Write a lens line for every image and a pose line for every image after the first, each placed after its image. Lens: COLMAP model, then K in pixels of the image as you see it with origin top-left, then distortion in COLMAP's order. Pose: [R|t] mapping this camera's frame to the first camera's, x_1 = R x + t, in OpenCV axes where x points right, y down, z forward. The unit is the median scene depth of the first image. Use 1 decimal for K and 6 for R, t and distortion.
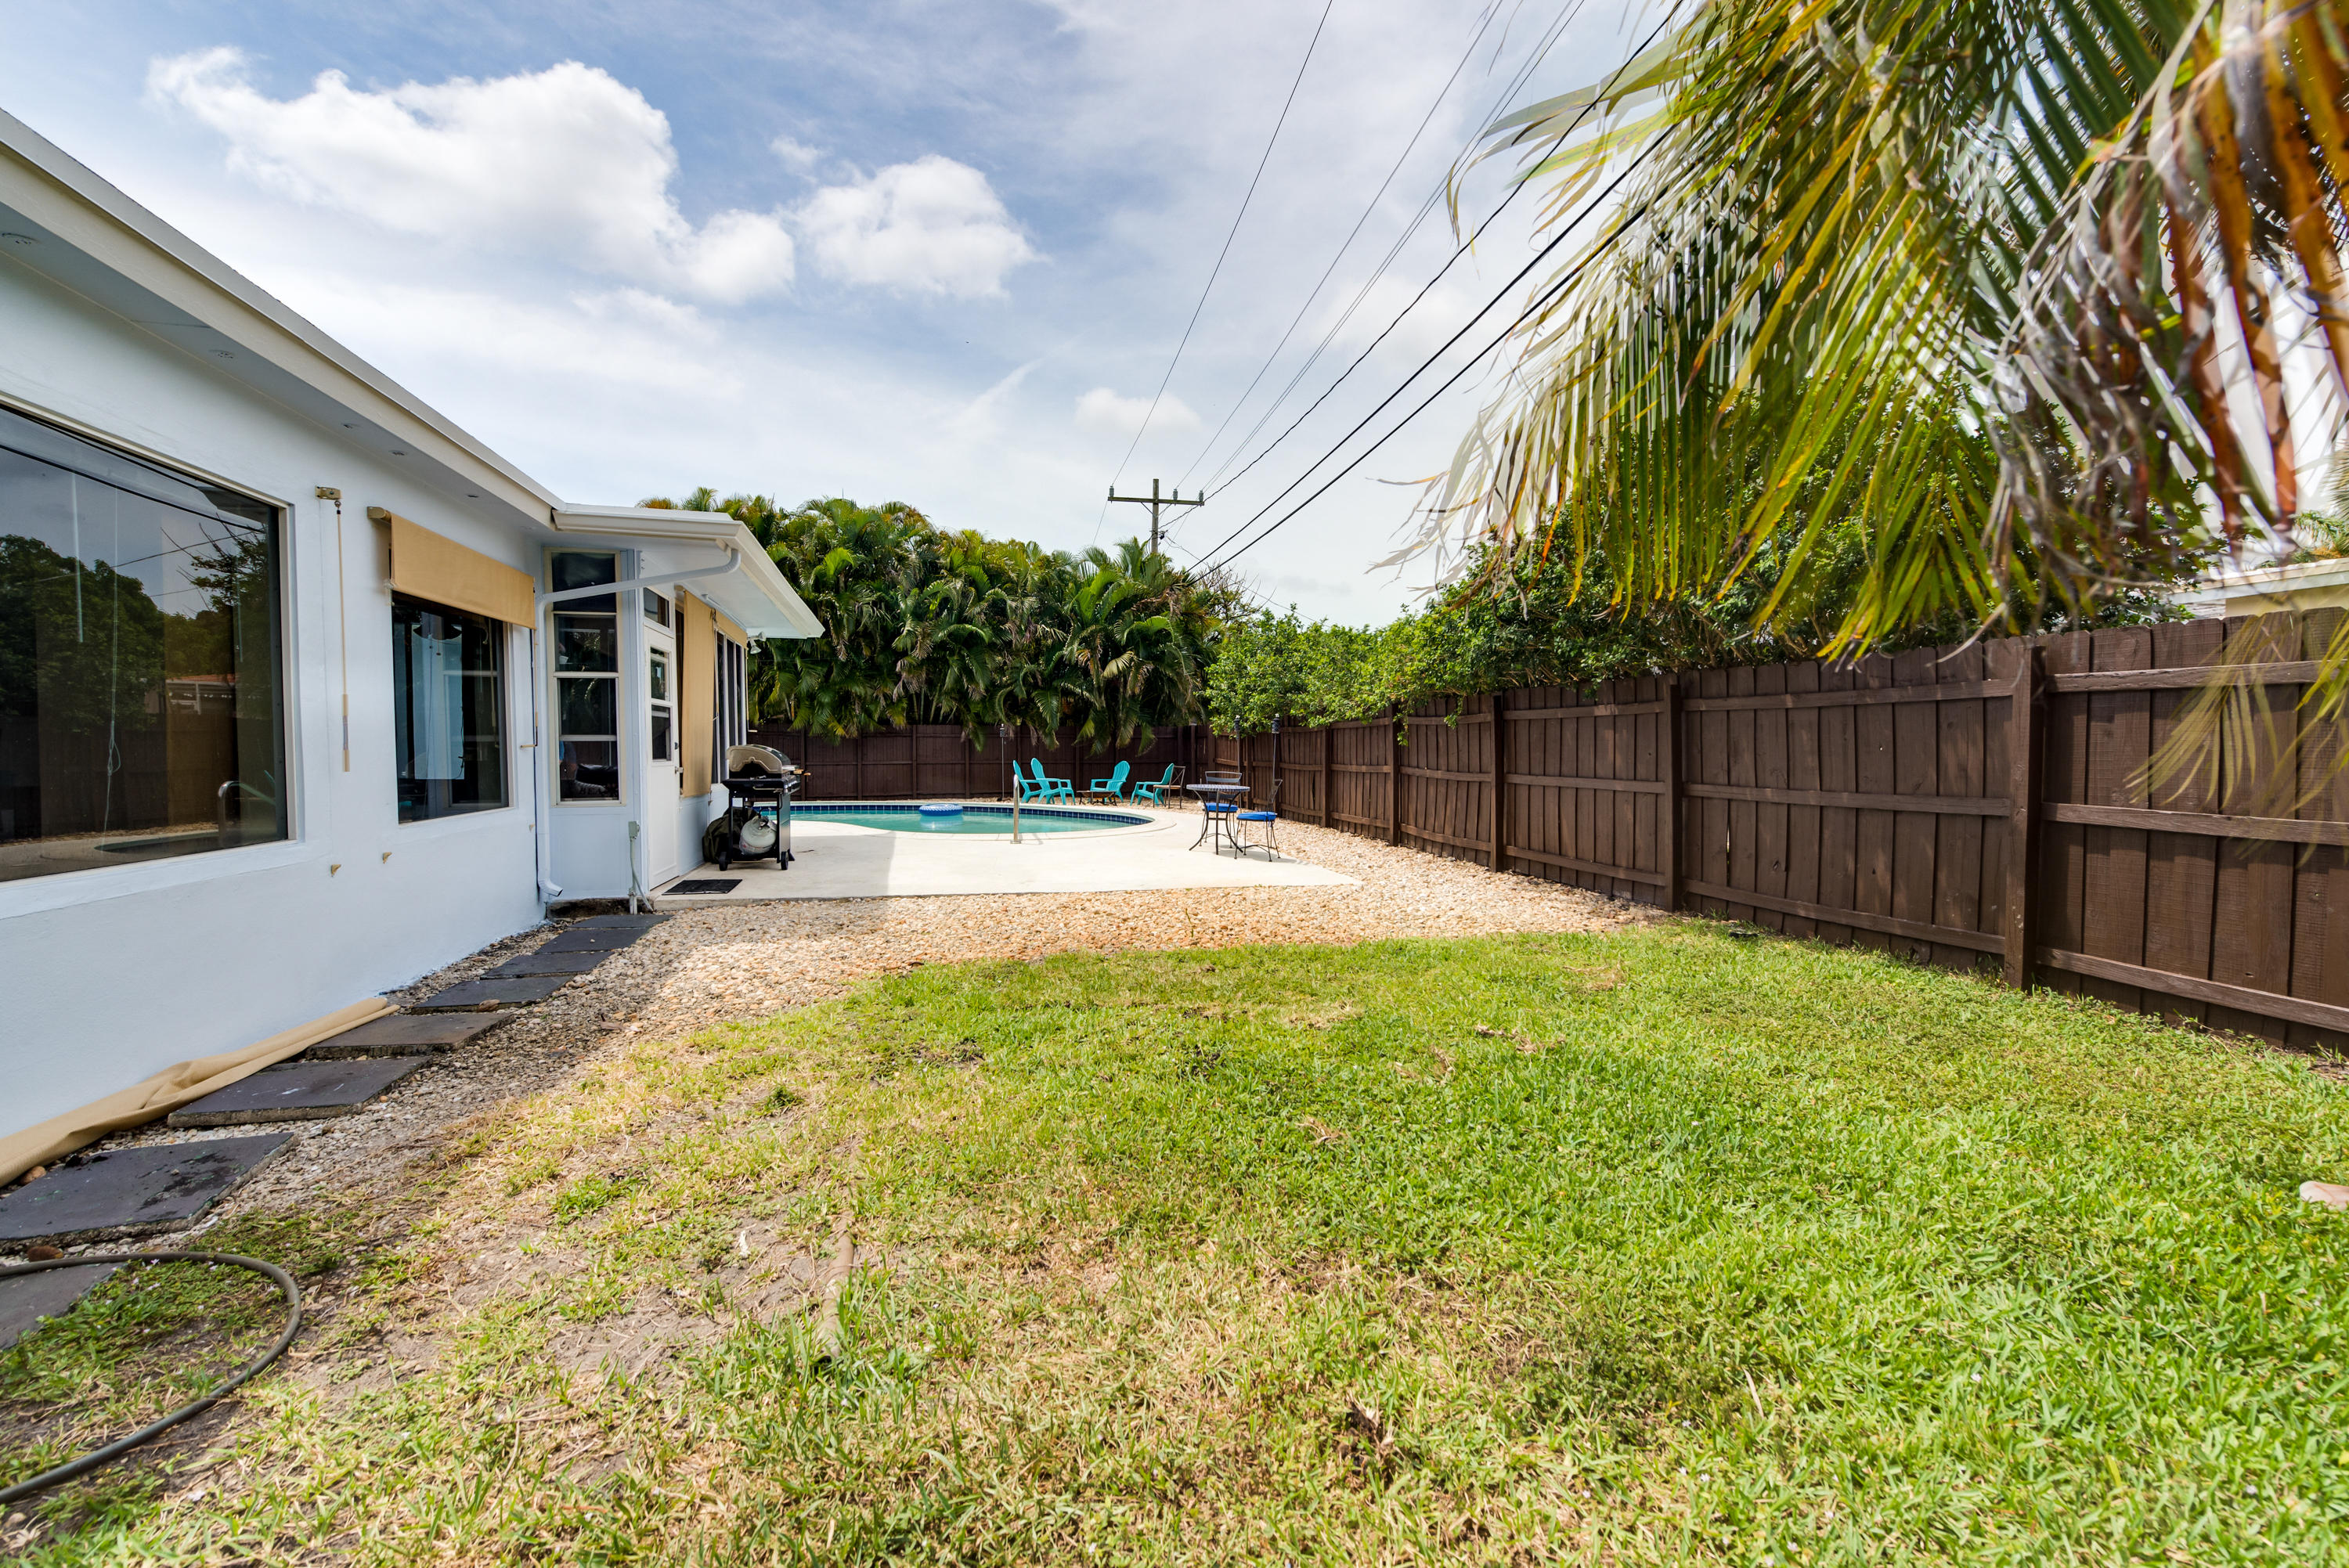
lens RADIAL K [[927.4, 0, 1185.3], [0, 927.4, 789.5], [0, 0, 1]] dist [-0.000361, 0.000006]
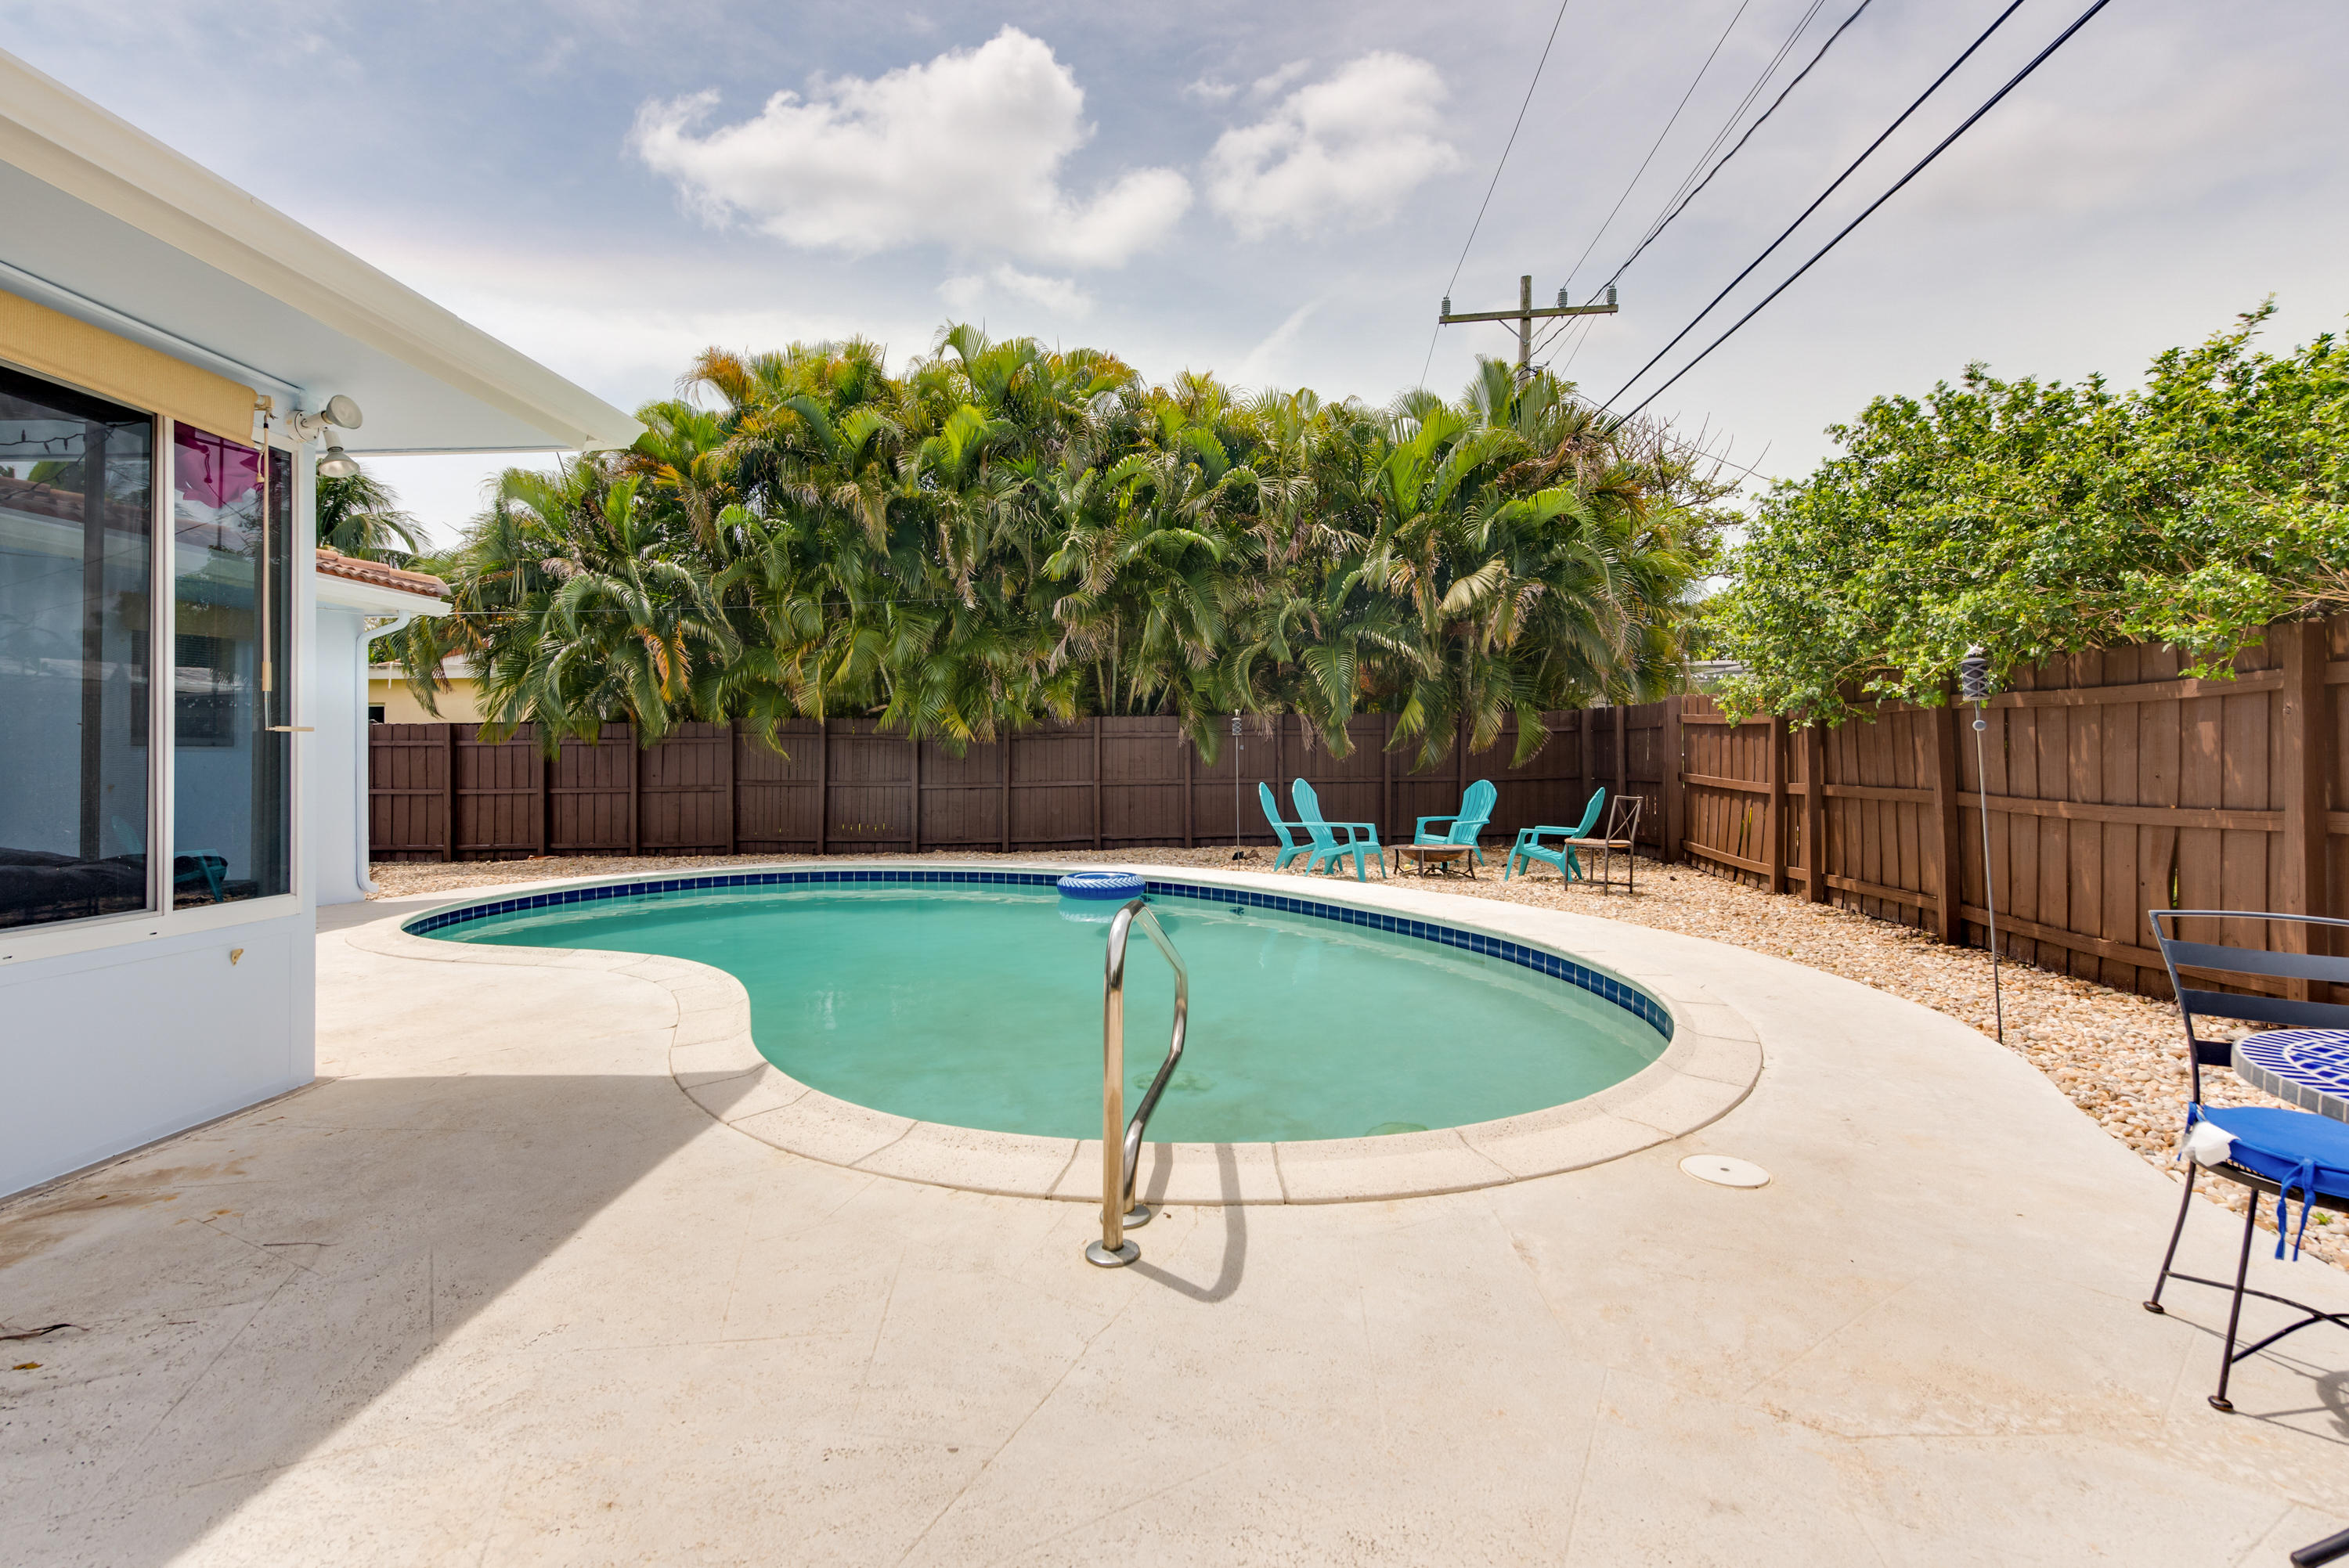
lens RADIAL K [[1092.2, 0, 1174.4], [0, 1092.2, 794.5], [0, 0, 1]] dist [-0.001517, -0.000106]
pose [[0.953768, -0.002095, -0.300535, -0.047556], [0.001899, 0.999998, -0.000942, -0.022059], [0.300537, 0.000328, 0.953770, 0.382828]]
